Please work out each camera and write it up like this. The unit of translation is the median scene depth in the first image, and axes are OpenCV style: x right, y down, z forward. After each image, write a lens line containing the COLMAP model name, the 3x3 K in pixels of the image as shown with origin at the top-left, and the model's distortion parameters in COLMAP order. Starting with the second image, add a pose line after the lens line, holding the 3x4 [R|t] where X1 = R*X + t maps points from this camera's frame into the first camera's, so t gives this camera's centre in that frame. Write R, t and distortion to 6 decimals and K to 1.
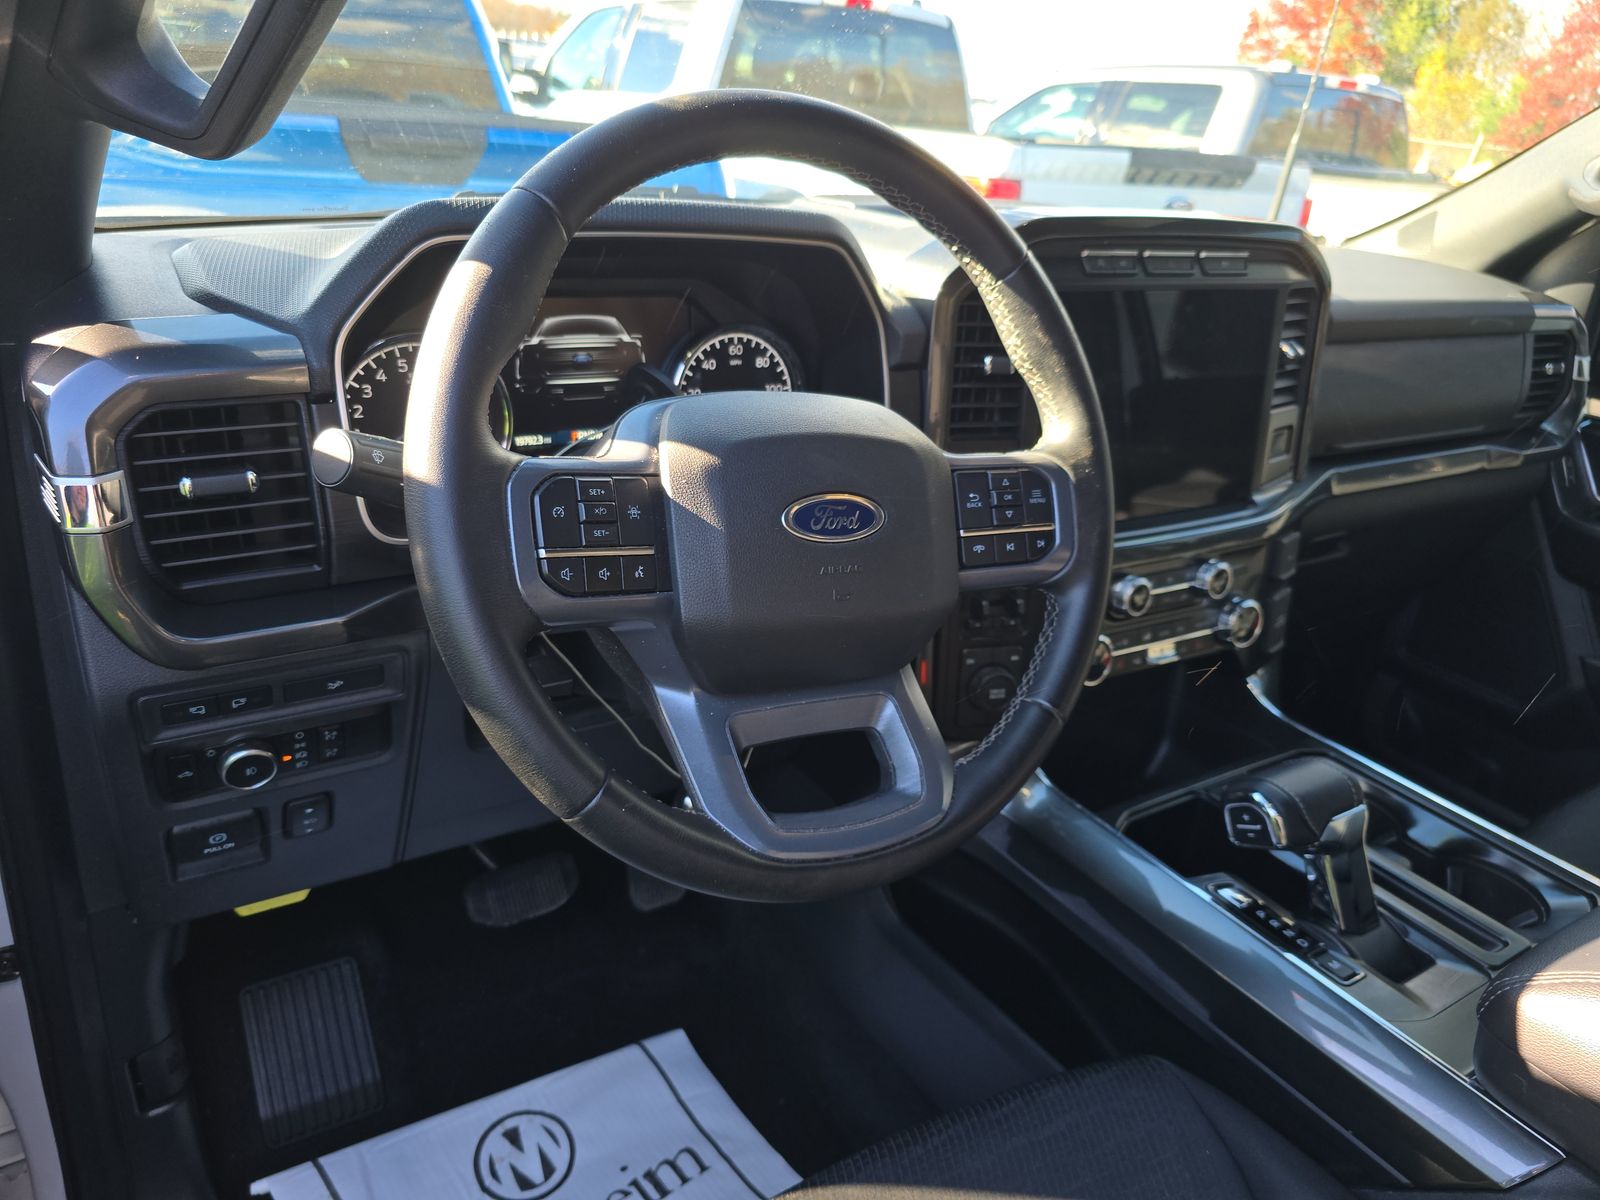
lens RADIAL K [[1092.5, 0, 800.0], [0, 1092.5, 600.0], [0, 0, 1]] dist [-0.001120, -0.002710]
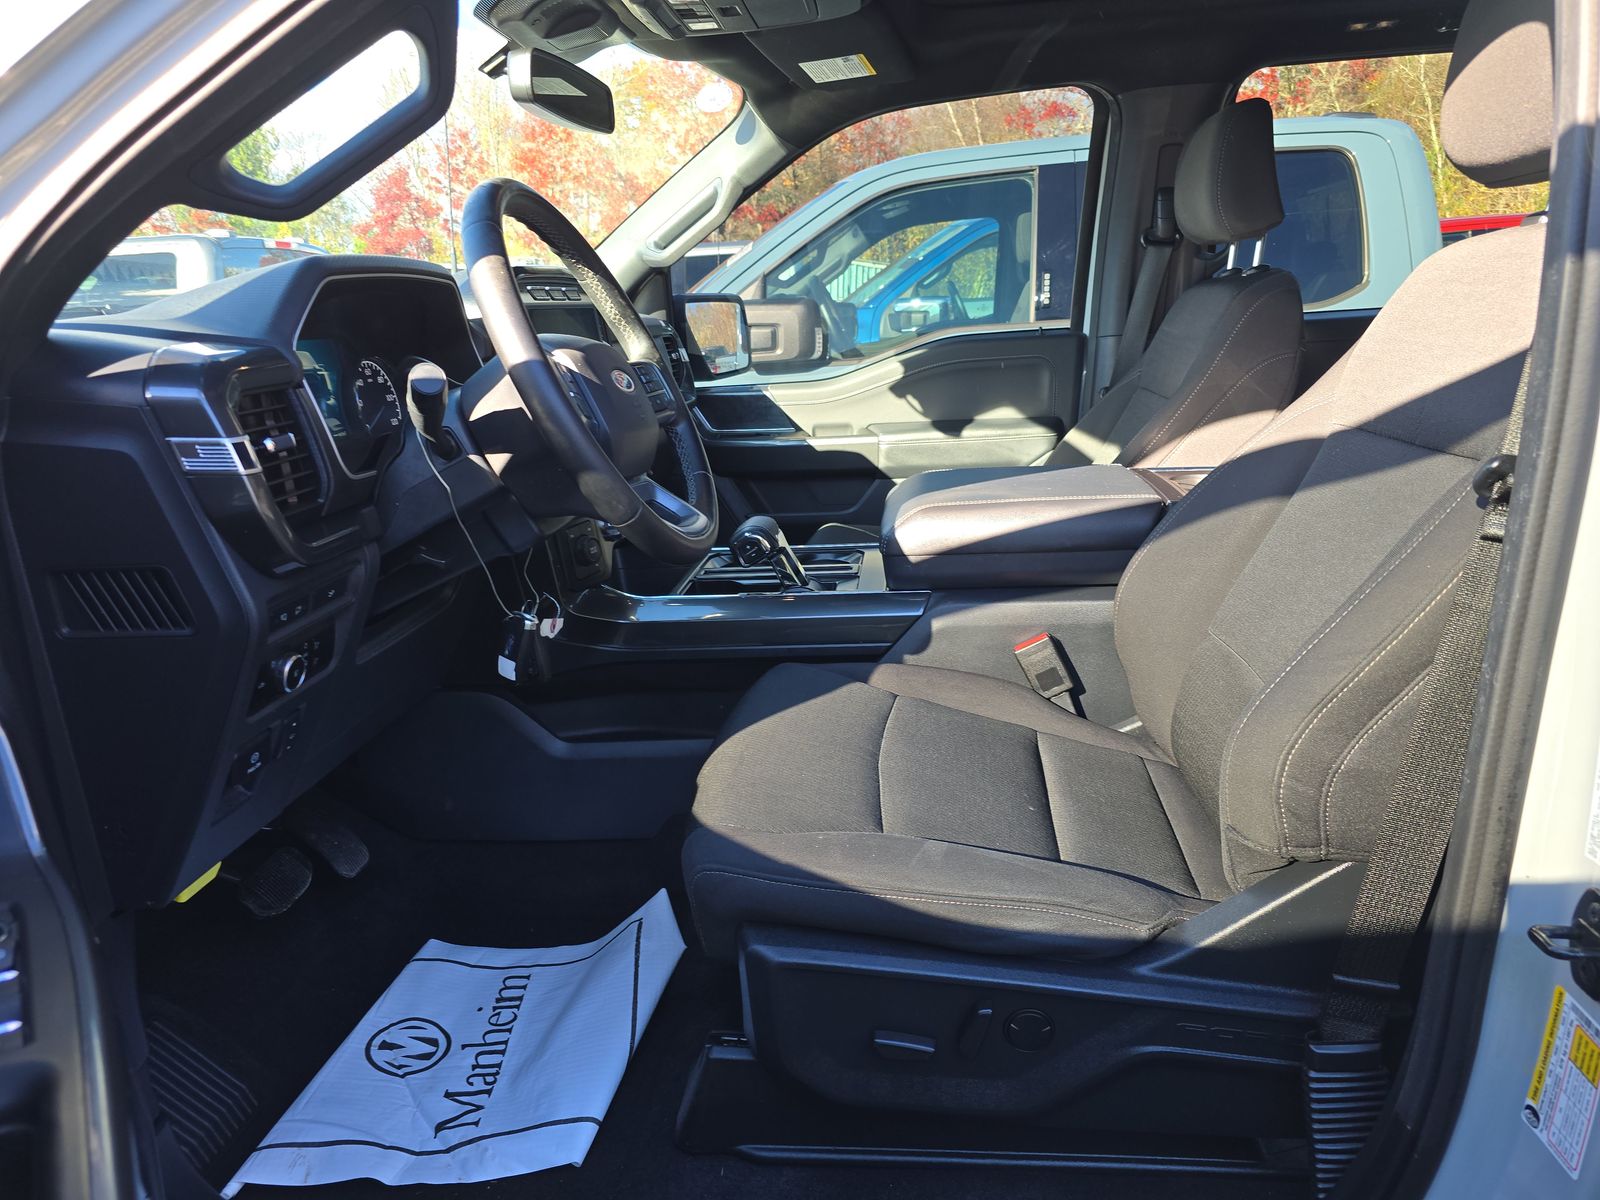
lens RADIAL K [[1092.5, 0, 800.0], [0, 1092.5, 600.0], [0, 0, 1]] dist [-0.001120, -0.002710]
pose [[0.602076, -0.302585, 0.738882, -0.743498], [0.400440, 0.915042, 0.048428, 0.175188], [-0.690762, 0.266721, 0.672092, -0.242907]]
